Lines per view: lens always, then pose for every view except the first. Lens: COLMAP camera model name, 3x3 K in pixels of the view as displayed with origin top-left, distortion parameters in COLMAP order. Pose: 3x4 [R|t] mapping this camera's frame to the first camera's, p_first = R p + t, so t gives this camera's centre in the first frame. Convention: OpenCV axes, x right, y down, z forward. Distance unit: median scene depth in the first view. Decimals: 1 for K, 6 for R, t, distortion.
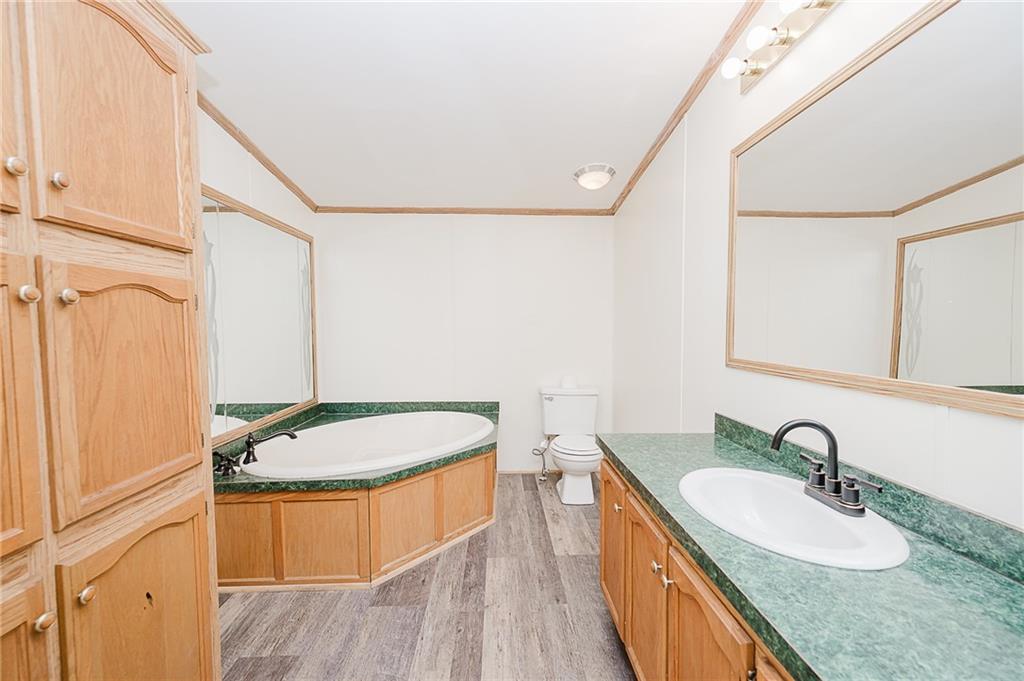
lens RADIAL K [[408.2, 0, 513.2], [0, 408.2, 344.2], [0, 0, 1]] dist [-0.001747, -0.000202]
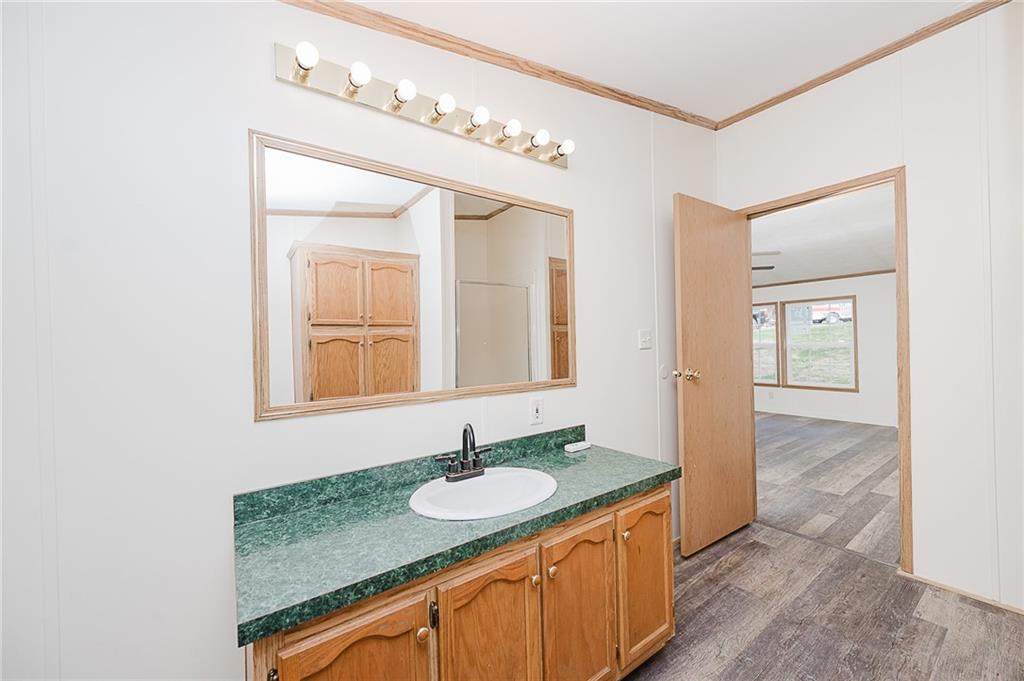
lens RADIAL K [[408.2, 0, 513.2], [0, 408.2, 344.2], [0, 0, 1]] dist [-0.001747, -0.000202]
pose [[-0.562286, 0.016295, 0.826782, -0.373496], [0.063875, 0.997675, 0.023778, -0.078094], [-0.824472, 0.066181, -0.562019, 1.147703]]
